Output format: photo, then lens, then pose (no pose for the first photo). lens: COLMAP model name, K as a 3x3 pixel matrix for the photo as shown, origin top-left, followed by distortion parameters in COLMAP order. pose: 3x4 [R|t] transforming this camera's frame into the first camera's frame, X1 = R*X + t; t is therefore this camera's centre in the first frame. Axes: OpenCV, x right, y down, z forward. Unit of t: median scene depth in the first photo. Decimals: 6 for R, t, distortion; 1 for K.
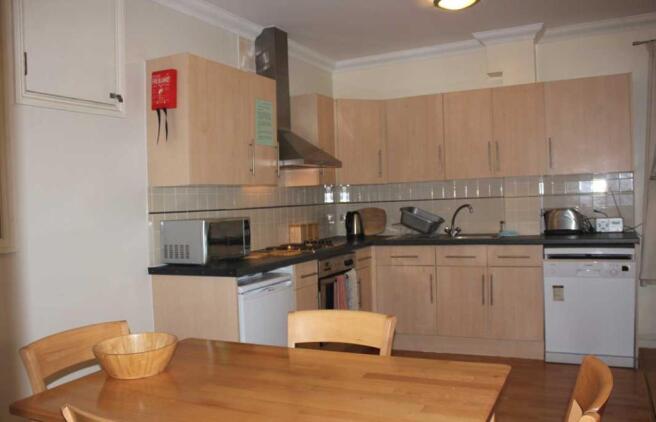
lens RADIAL K [[578.5, 0, 328.0], [0, 578.5, 211.0], [0, 0, 1]] dist [-0.046312, 0.008457]
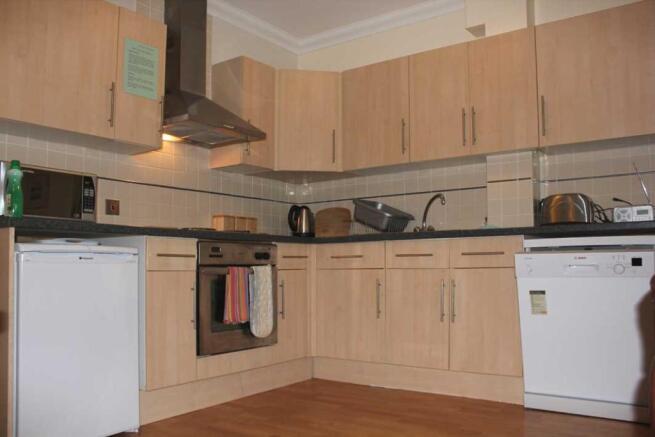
lens RADIAL K [[535.2, 0, 326.4], [0, 535.2, 233.8], [0, 0, 1]] dist [-0.065337, -0.005373]
pose [[0.976312, 0.015603, -0.215805, 0.267516], [-0.035411, 0.995471, -0.088225, 0.116402], [0.213451, 0.093777, 0.972443, 0.308573]]
